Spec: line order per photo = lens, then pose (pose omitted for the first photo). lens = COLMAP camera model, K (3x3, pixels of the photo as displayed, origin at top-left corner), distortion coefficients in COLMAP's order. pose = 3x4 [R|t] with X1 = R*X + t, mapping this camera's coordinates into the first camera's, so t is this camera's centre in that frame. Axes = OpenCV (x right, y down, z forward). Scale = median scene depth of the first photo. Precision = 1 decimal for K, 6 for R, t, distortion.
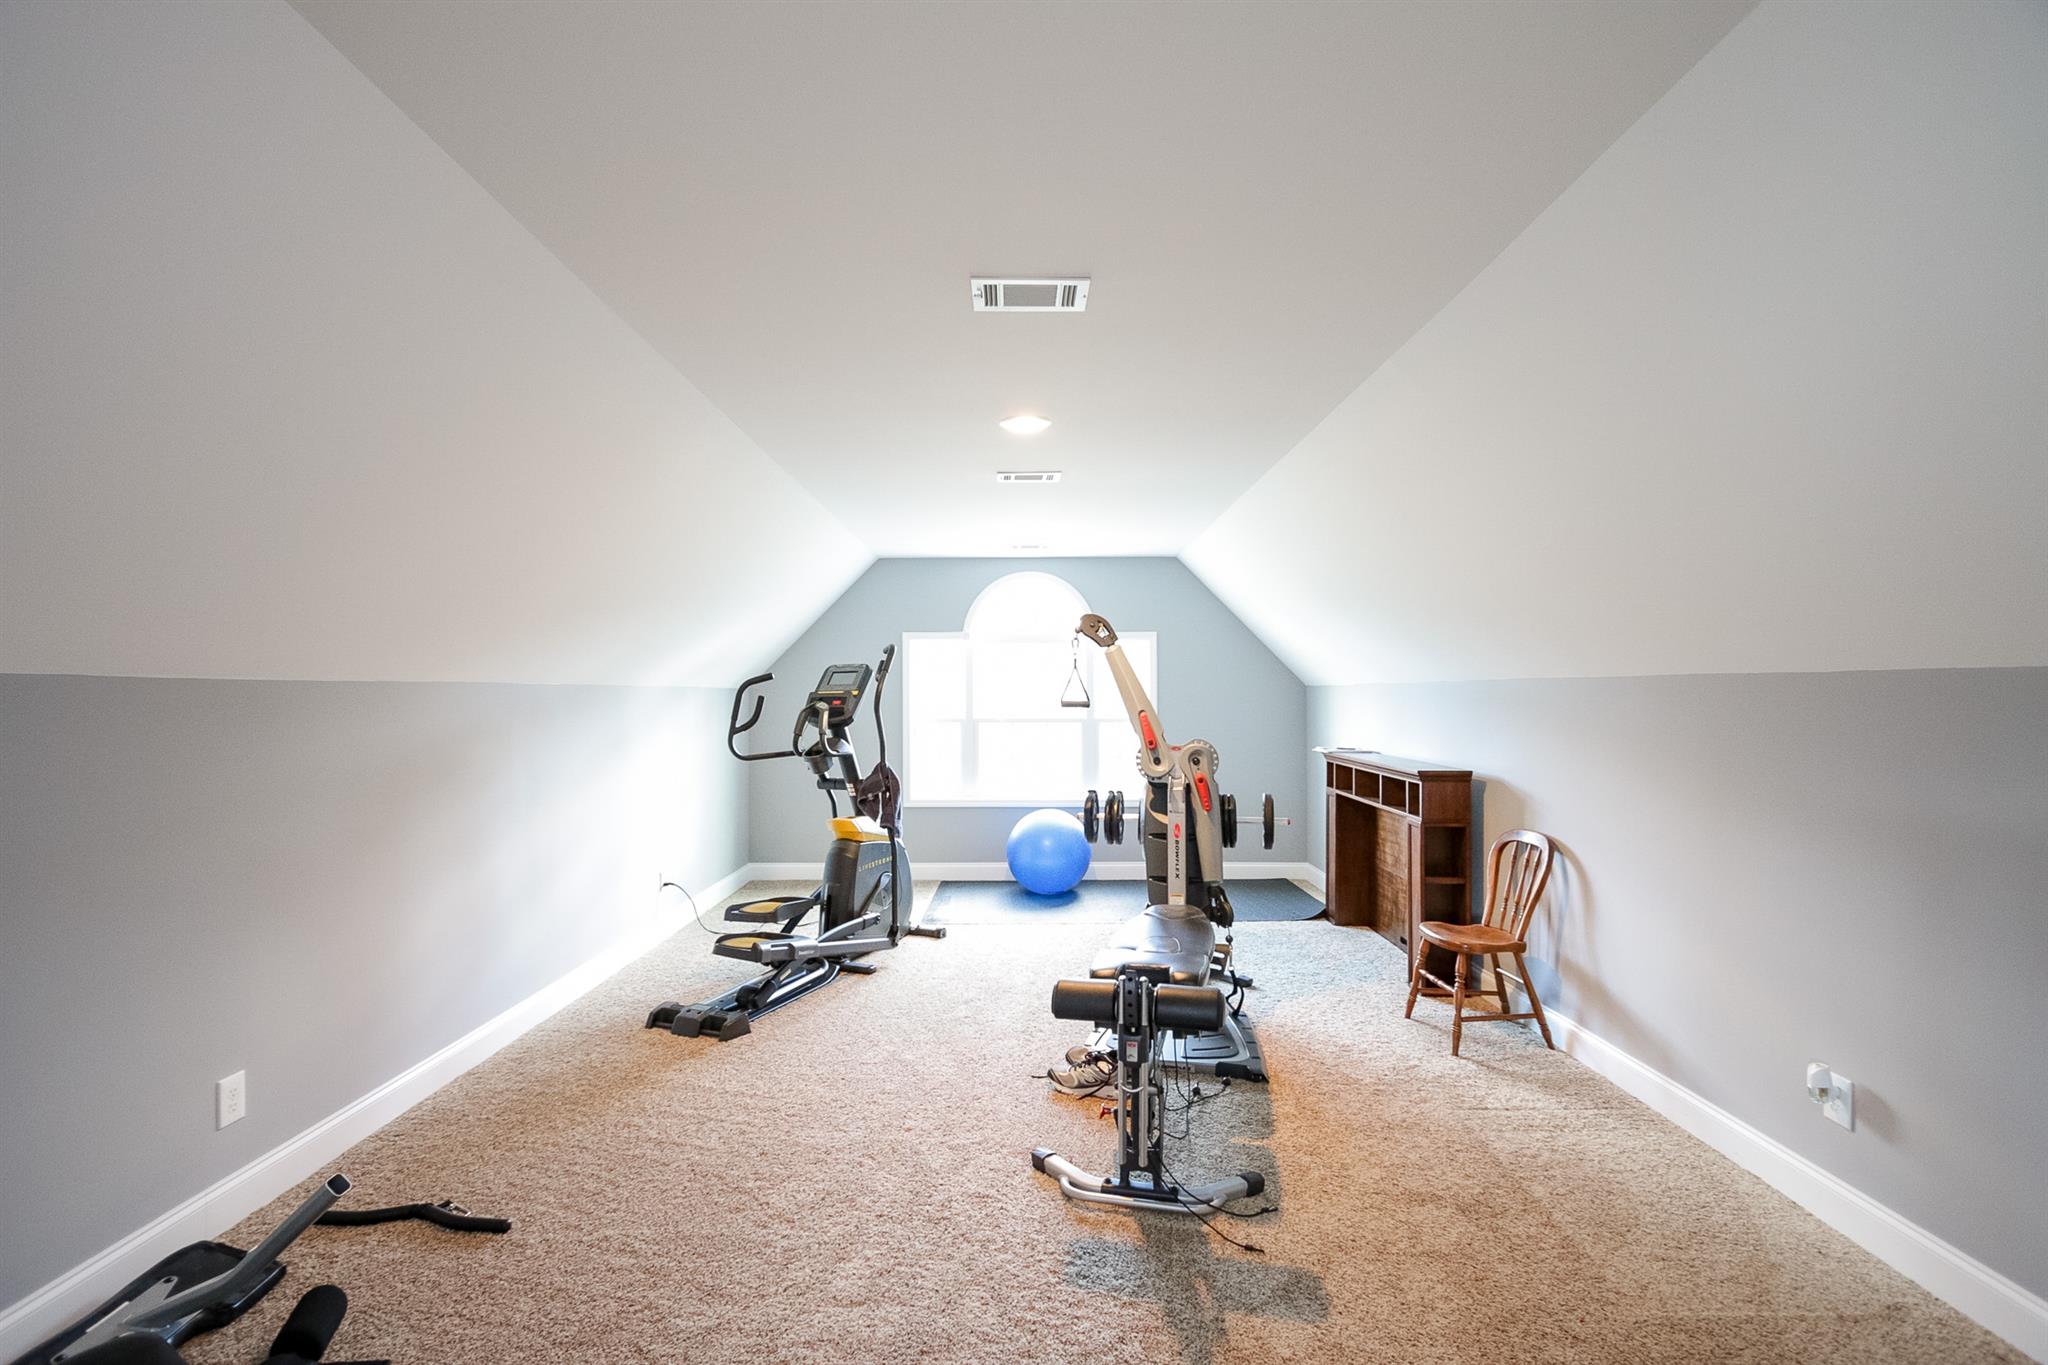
lens RADIAL K [[940.9, 0, 1012.0], [0, 940.9, 680.5], [0, 0, 1]] dist [-0.013280, 0.000195]
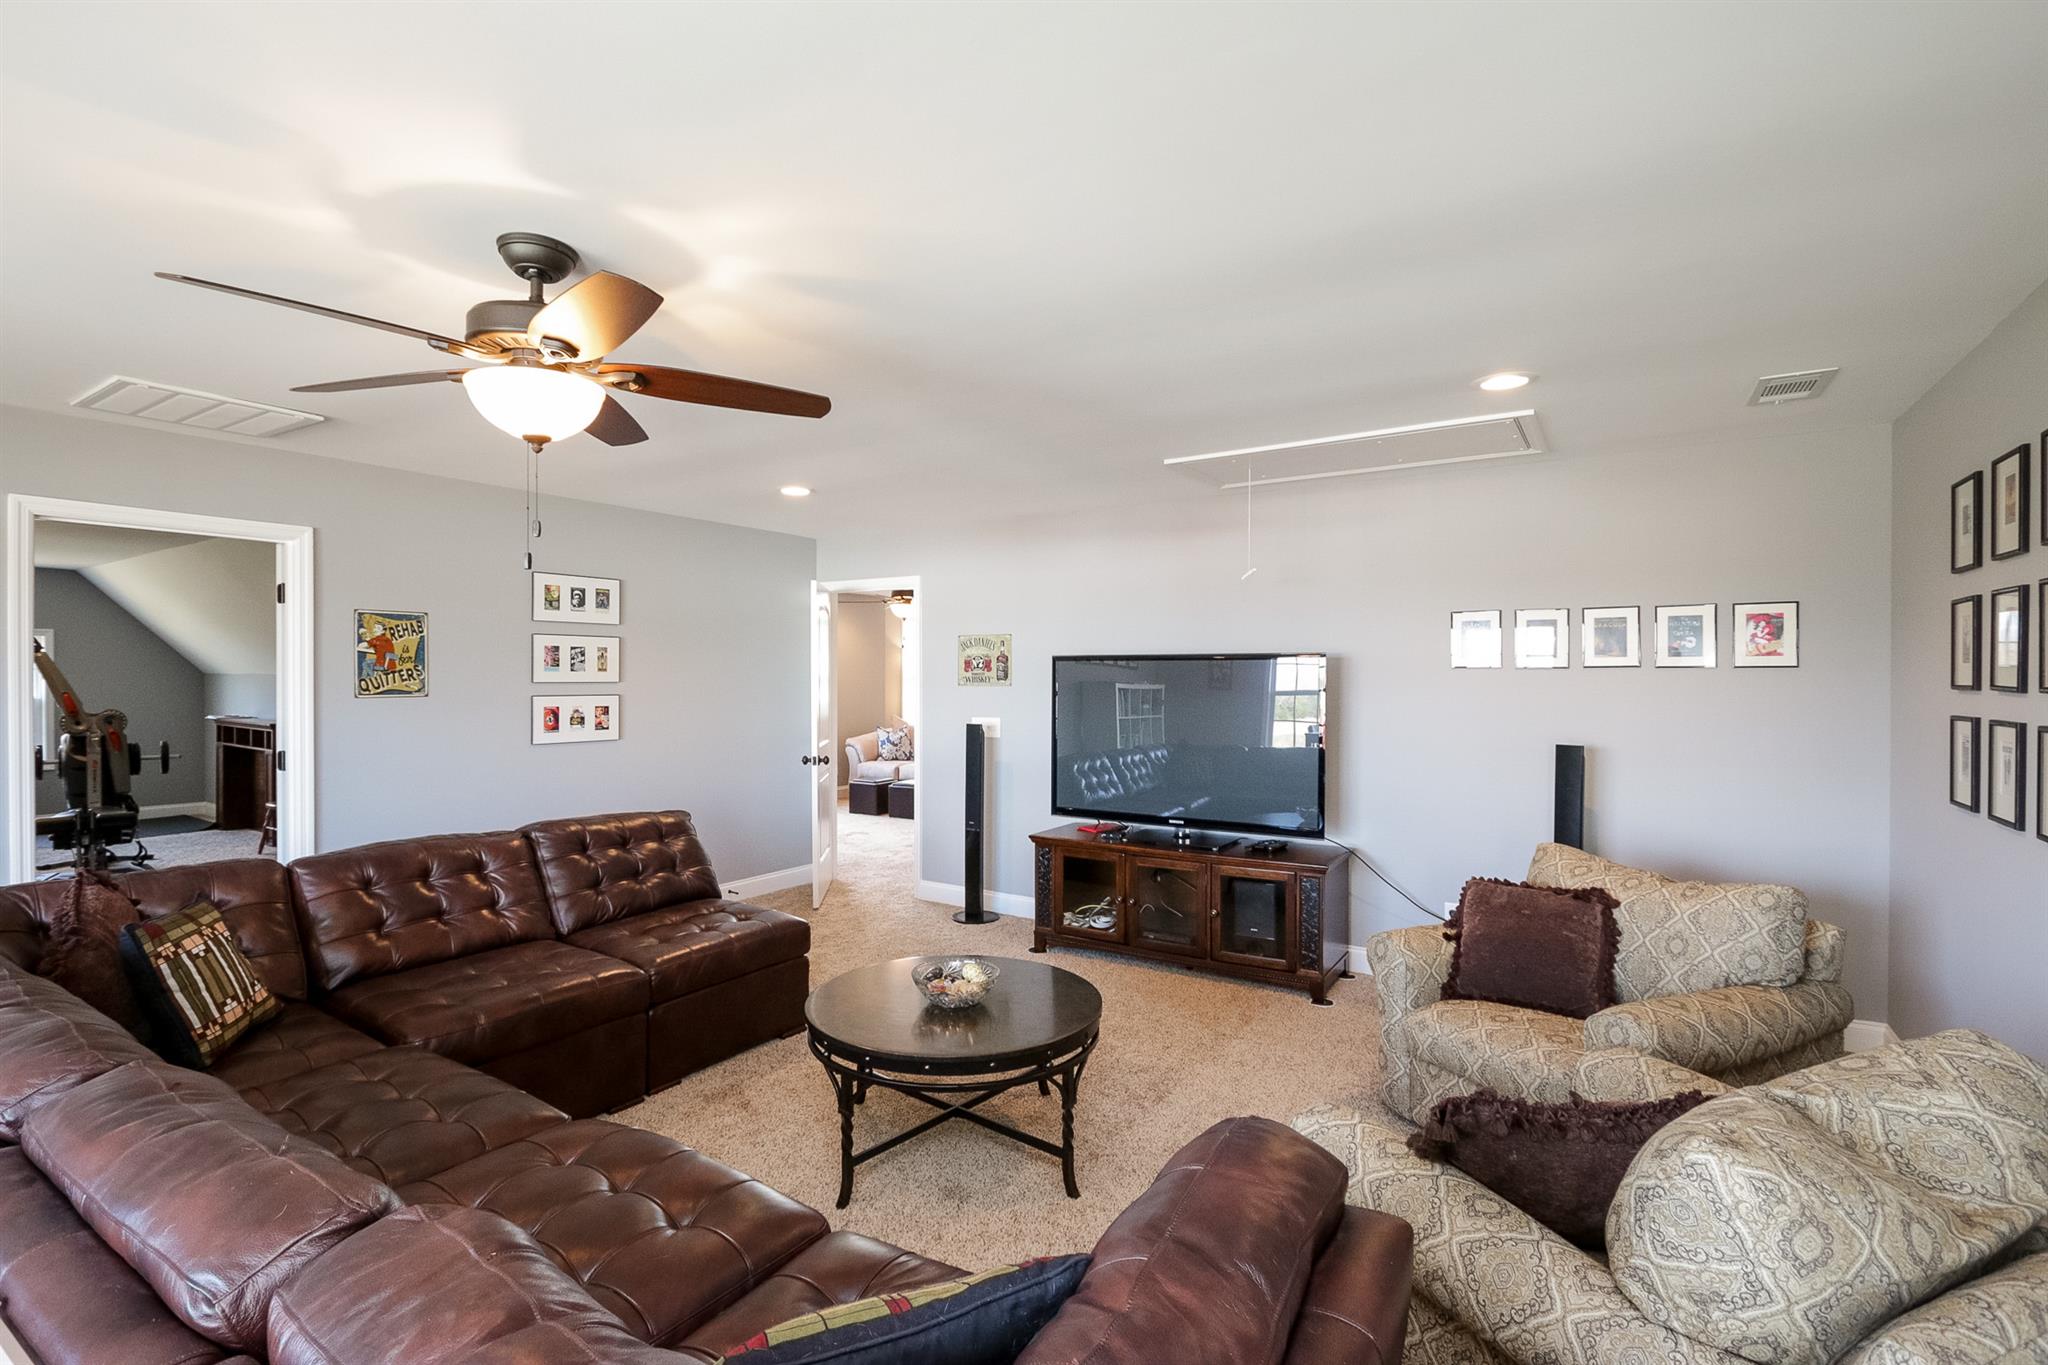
lens RADIAL K [[940.9, 0, 1012.0], [0, 940.9, 680.5], [0, 0, 1]] dist [-0.013280, 0.000195]
pose [[0.545273, -0.000936, 0.838258, -0.310564], [-0.014912, 0.999830, 0.010816, -0.030155], [-0.838126, -0.018397, 0.545166, -1.230451]]
